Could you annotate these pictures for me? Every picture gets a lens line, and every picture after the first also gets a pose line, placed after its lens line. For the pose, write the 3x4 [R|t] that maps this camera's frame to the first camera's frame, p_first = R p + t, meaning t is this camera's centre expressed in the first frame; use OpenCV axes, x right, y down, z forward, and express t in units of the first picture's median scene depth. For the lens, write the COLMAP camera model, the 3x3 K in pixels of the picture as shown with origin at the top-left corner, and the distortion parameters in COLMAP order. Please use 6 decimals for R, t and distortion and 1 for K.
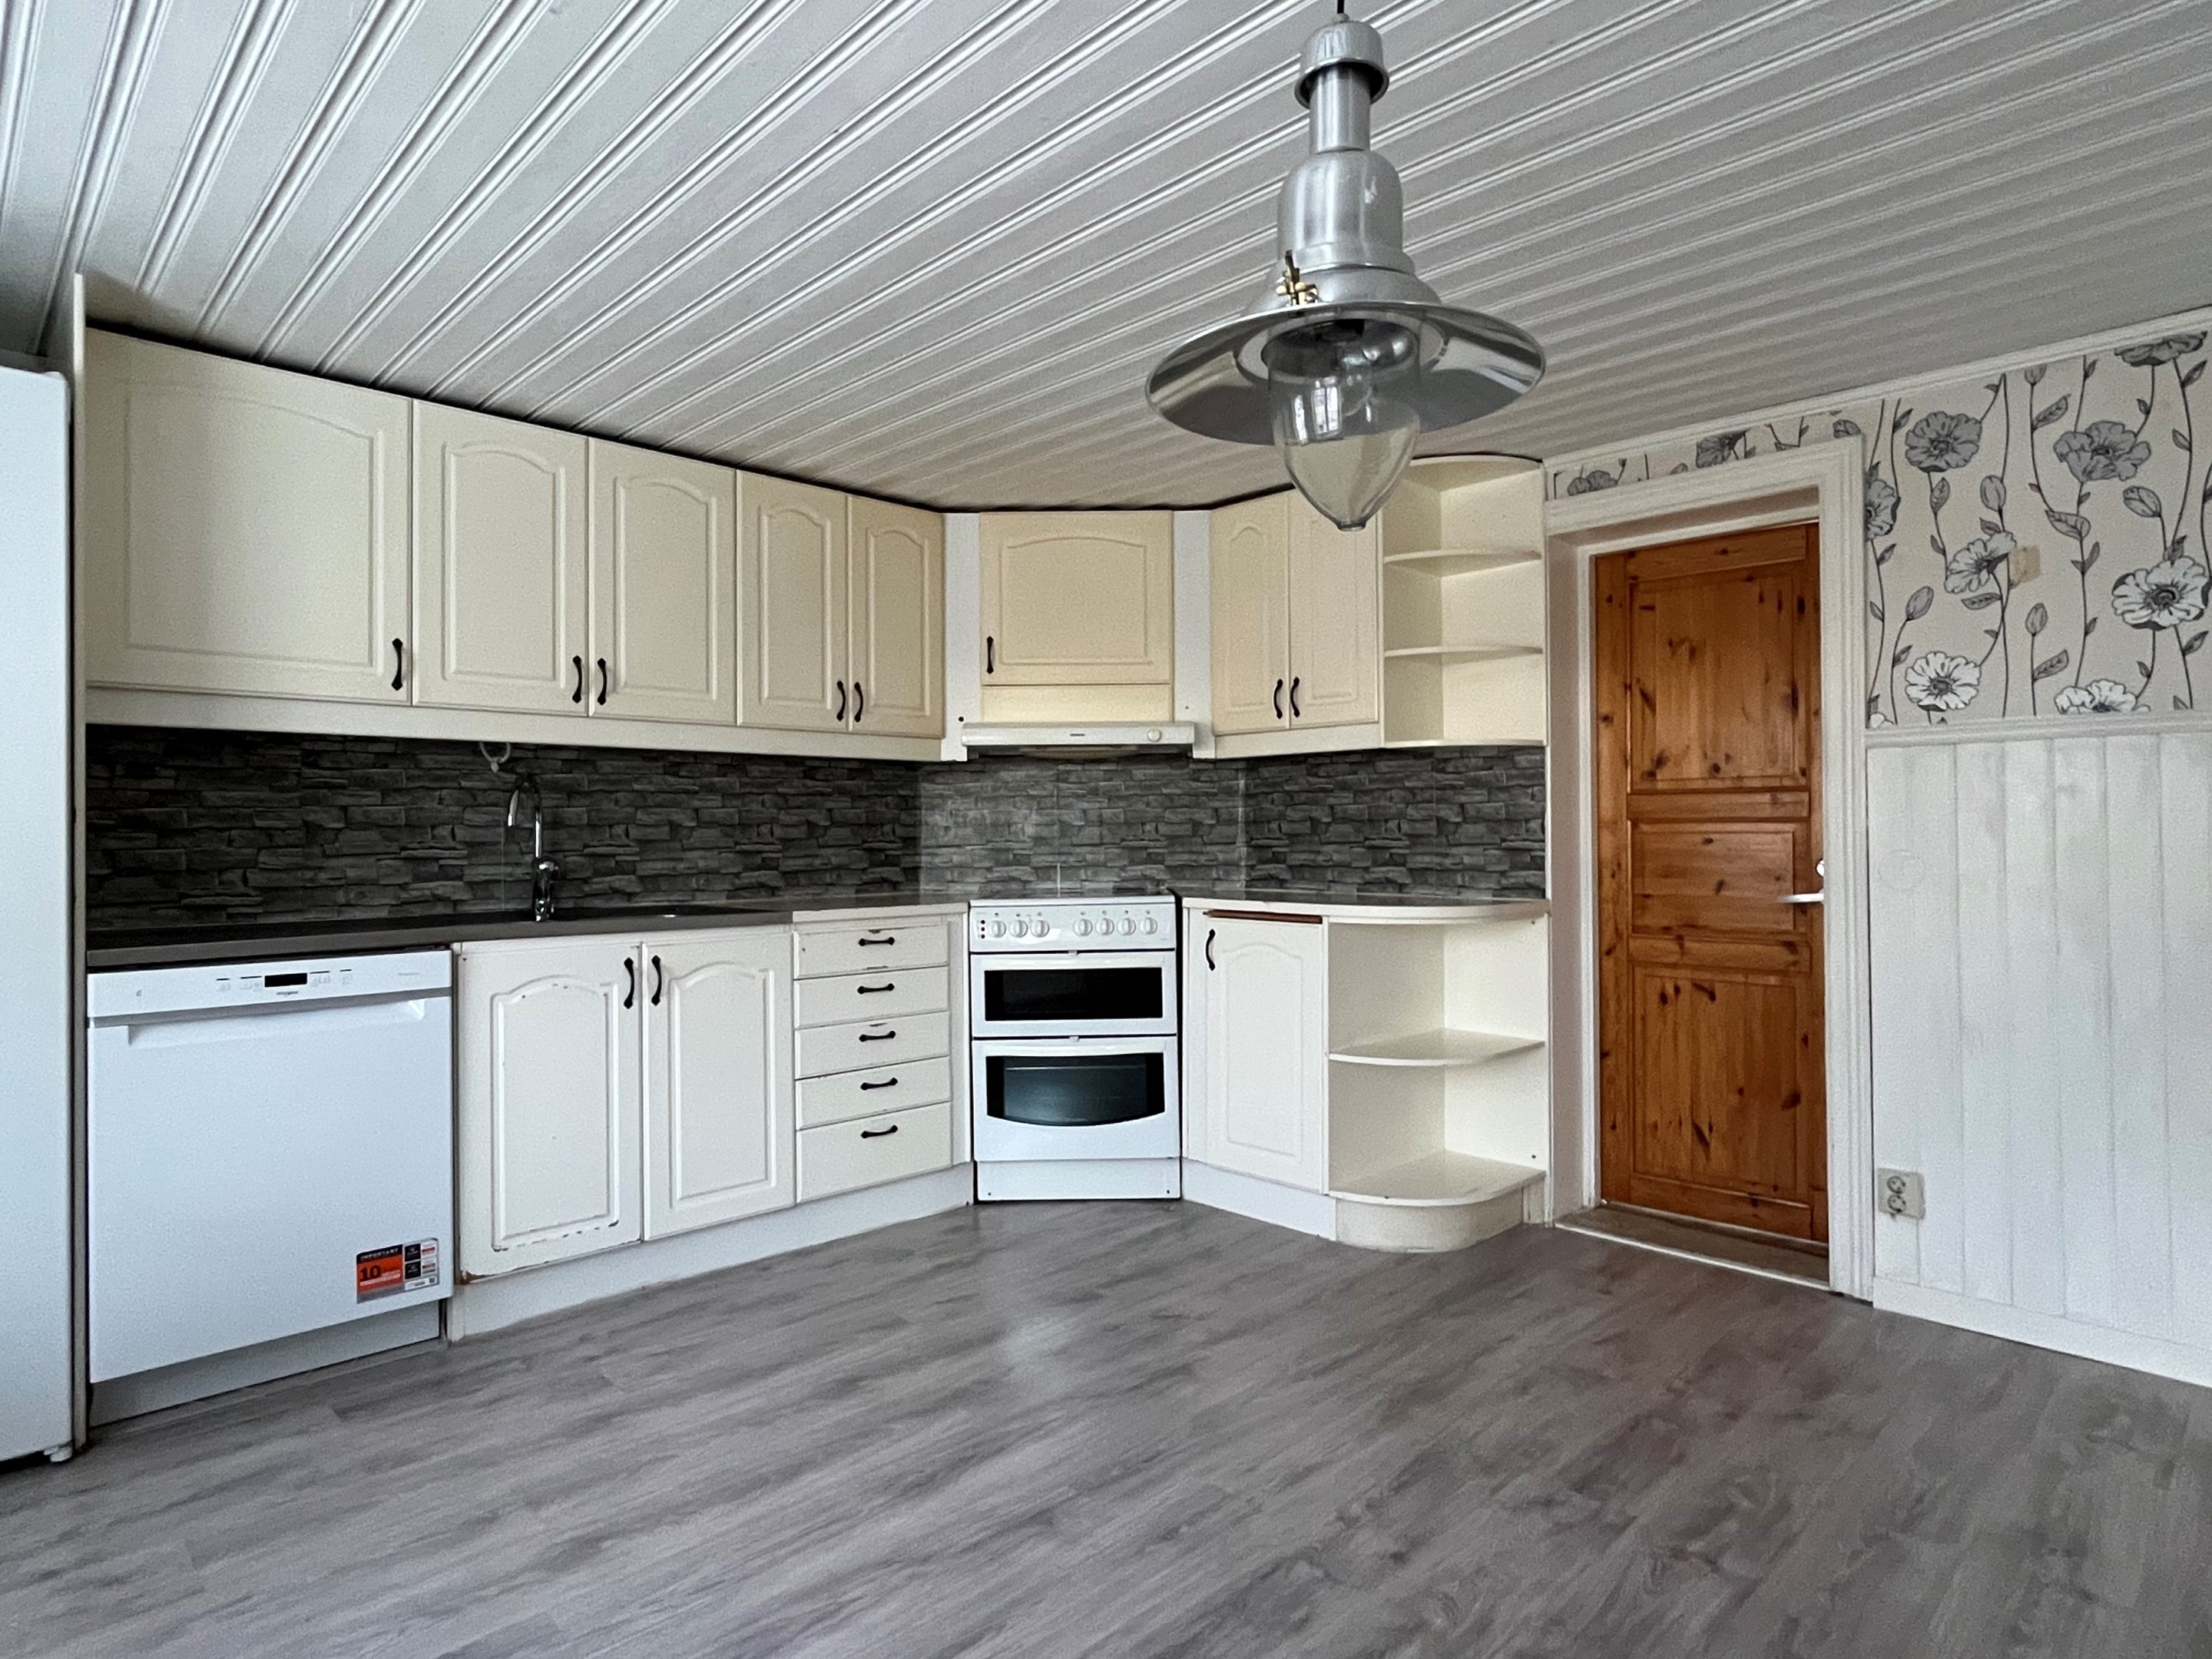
lens RADIAL K [[1225.9, 0, 1106.0], [0, 1225.9, 829.5], [0, 0, 1]] dist [-0.001874, 0.000302]
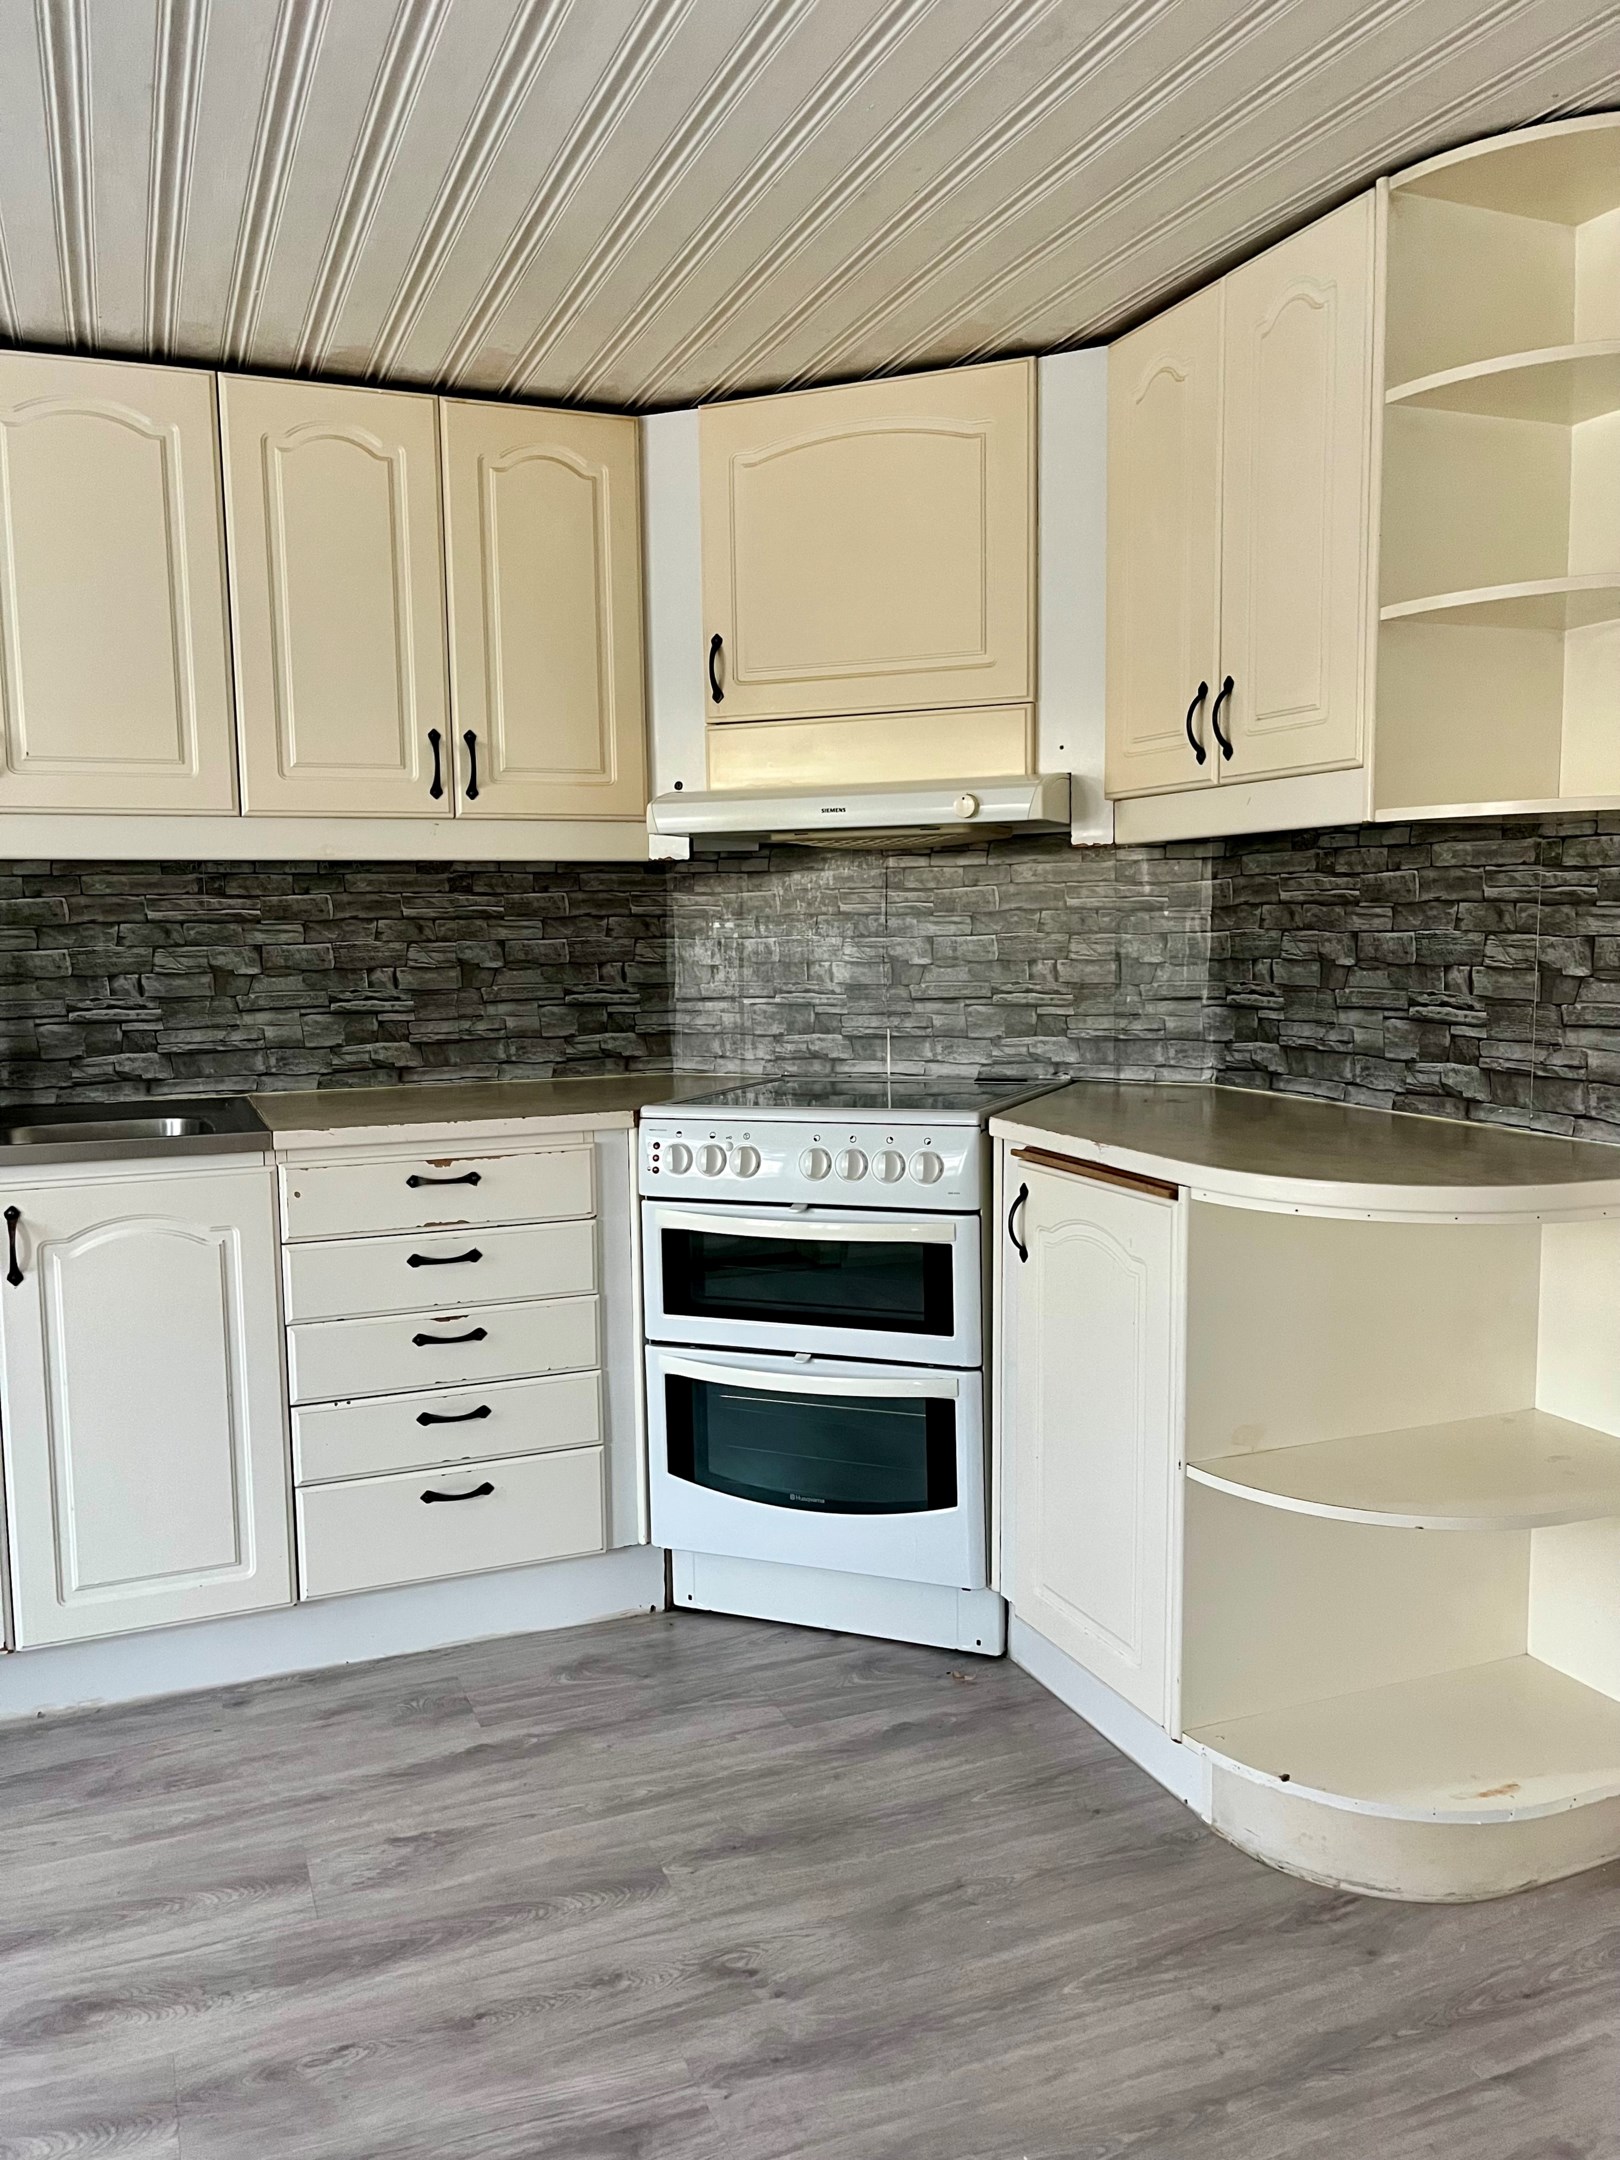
lens RADIAL K [[1631.3, 0, 814.2], [0, 1631.3, 1089.6], [0, 0, 1]] dist [0.053436, -0.078196]
pose [[0.927626, 0.032885, -0.372059, 0.253966], [0.008607, 0.993970, 0.109313, -0.034063], [0.373411, -0.104604, 0.921750, 0.324125]]
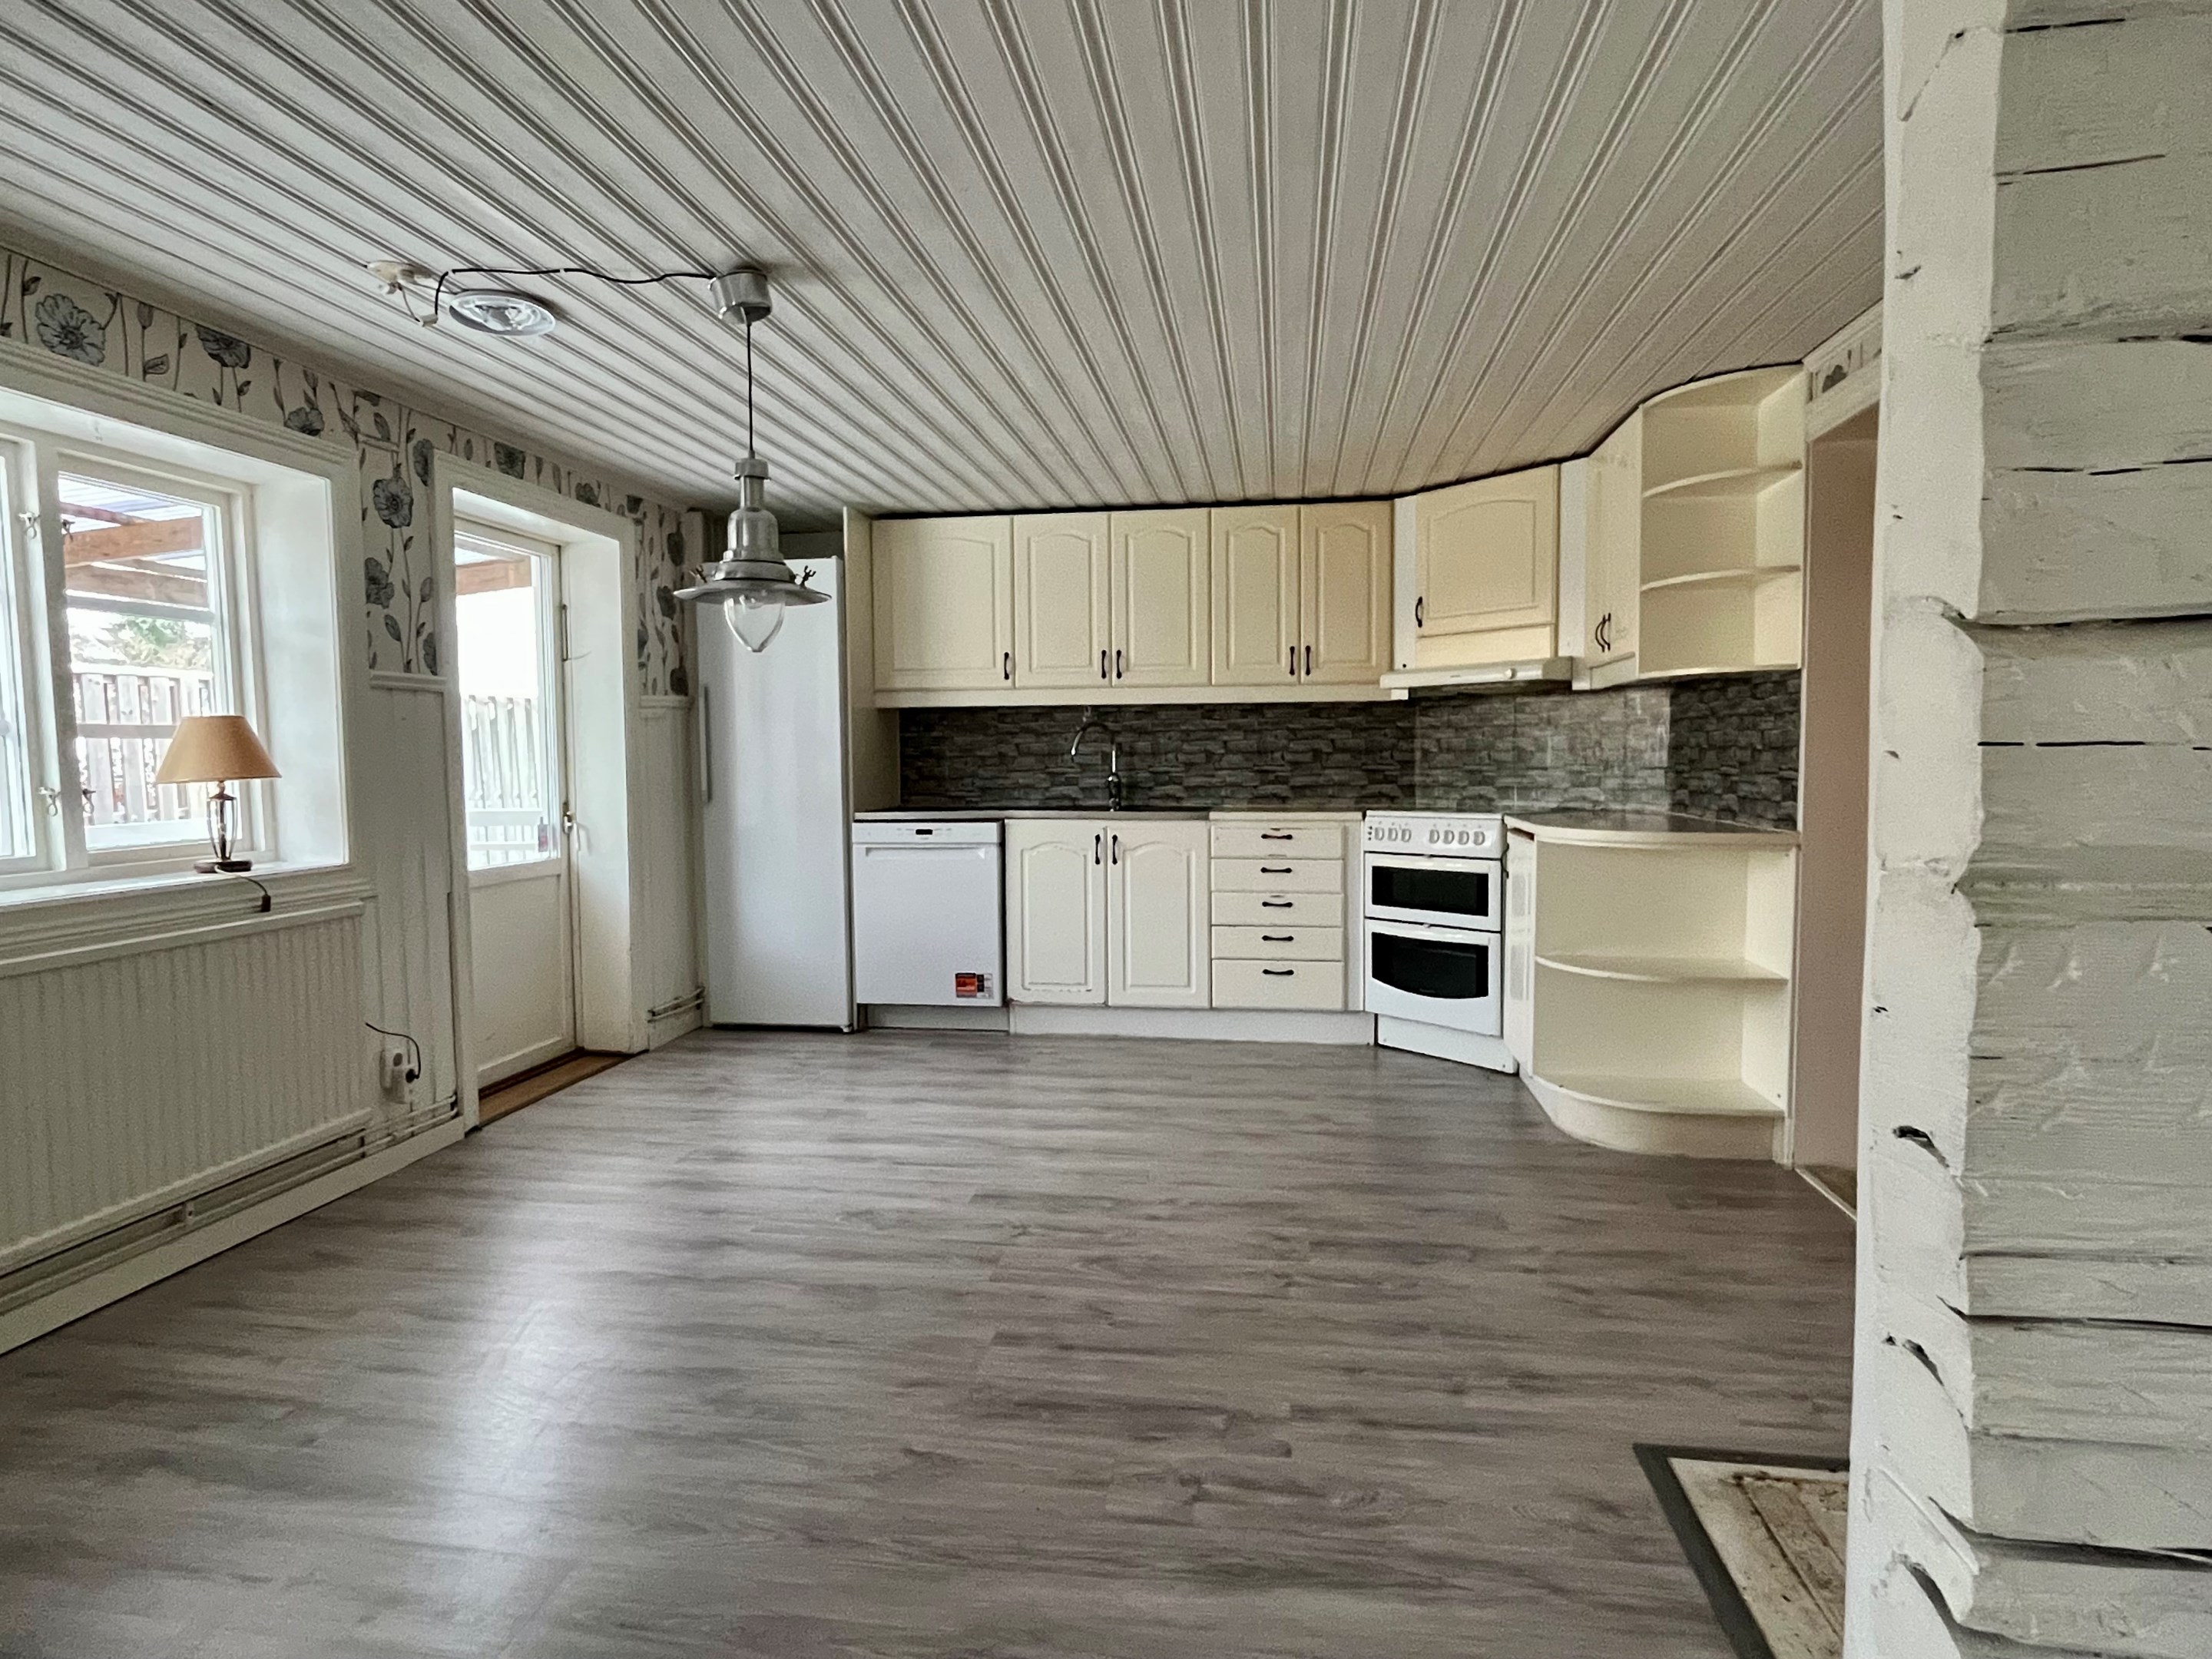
lens RADIAL K [[1225.9, 0, 1106.0], [0, 1225.9, 829.5], [0, 0, 1]] dist [-0.001874, 0.000302]
pose [[0.609785, 0.049492, -0.791020, 0.748900], [0.006576, 0.997698, 0.067493, -0.011570], [0.792539, -0.046358, 0.608056, -0.001475]]
